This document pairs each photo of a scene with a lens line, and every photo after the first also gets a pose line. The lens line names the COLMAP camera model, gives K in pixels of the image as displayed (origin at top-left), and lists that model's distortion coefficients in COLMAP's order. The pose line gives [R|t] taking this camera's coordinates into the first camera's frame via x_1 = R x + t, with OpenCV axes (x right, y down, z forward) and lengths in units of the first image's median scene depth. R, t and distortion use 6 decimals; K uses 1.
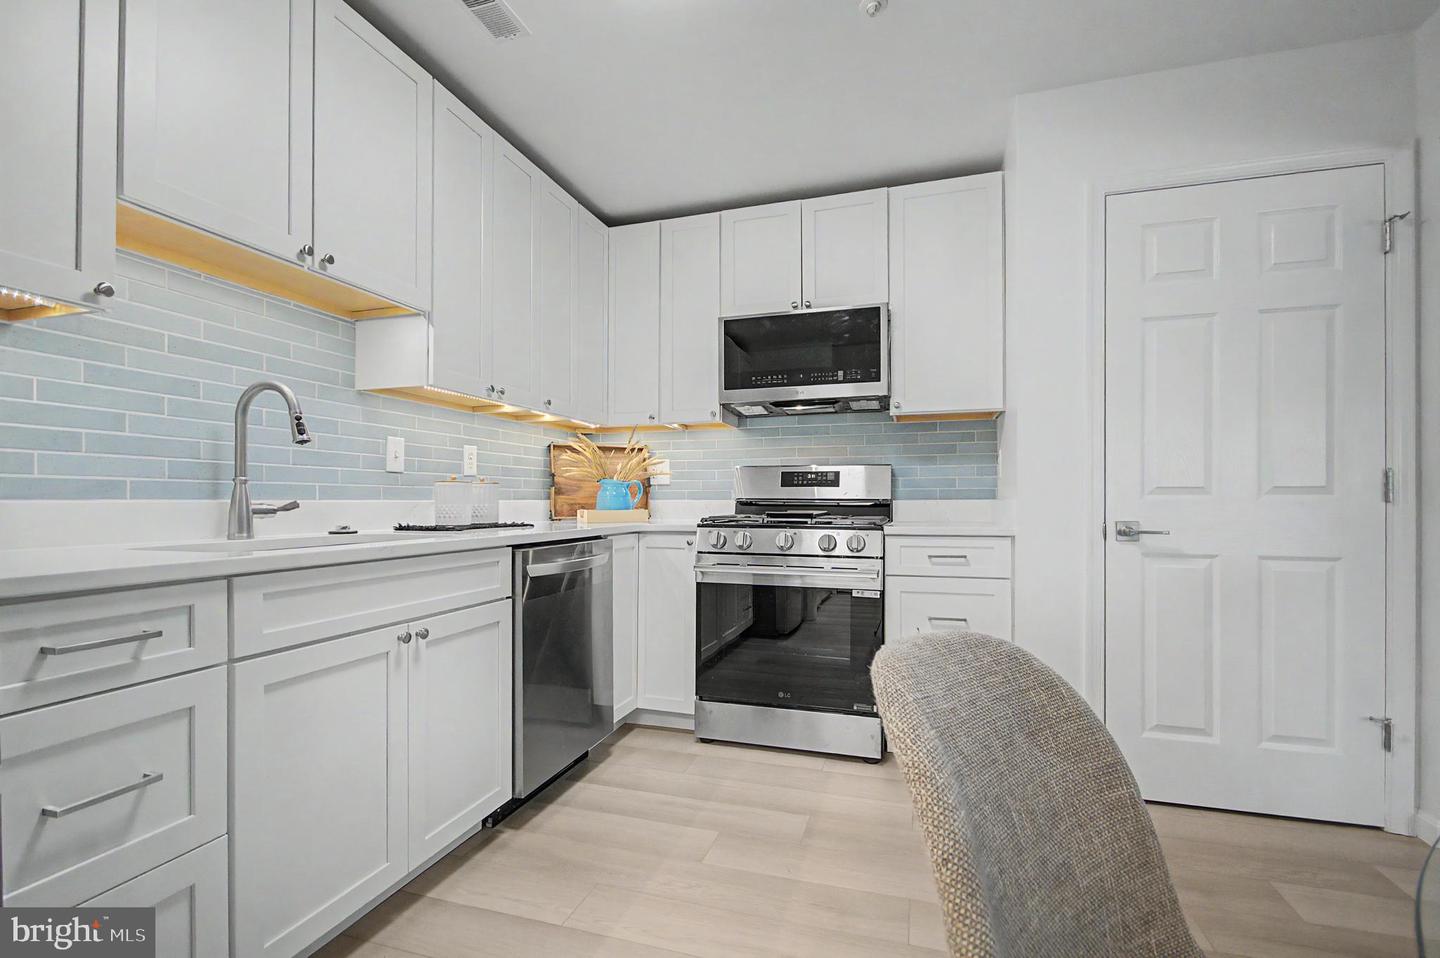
lens RADIAL K [[644.7, 0, 736.6], [0, 644.7, 502.9], [0, 0, 1]] dist [-0.004087, -0.000918]
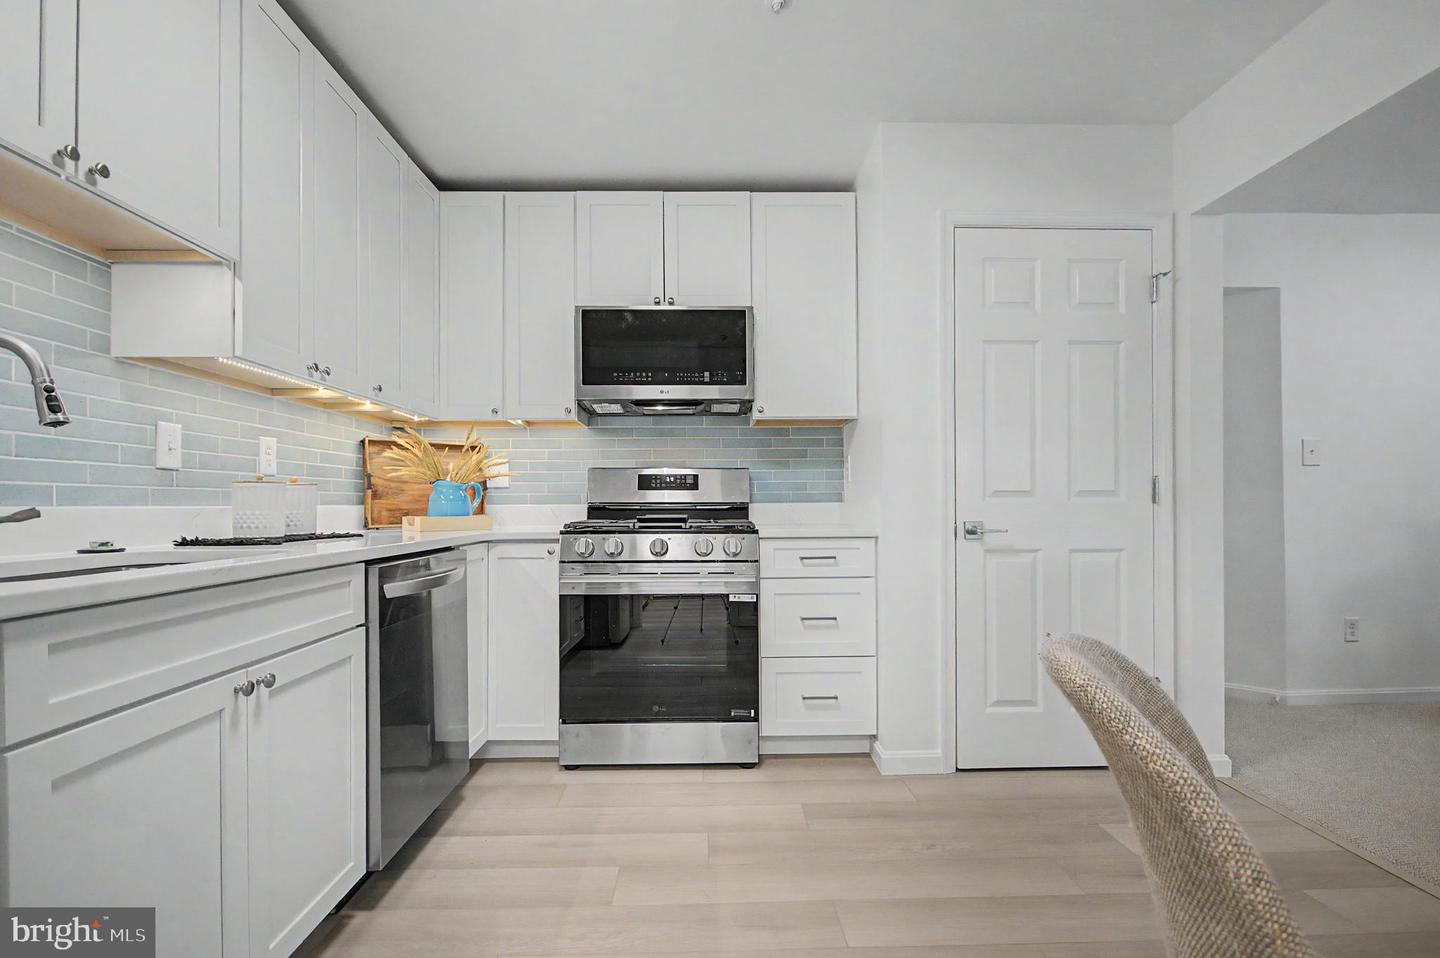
lens RADIAL K [[644.7, 0, 732.3], [0, 644.7, 506.9], [0, 0, 1]] dist [-0.004087, -0.000918]
pose [[0.947577, -0.006051, 0.319470, -0.135962], [0.006276, 0.999980, 0.000326, 0.000550], [-0.319465, 0.001696, 0.947596, 0.067985]]
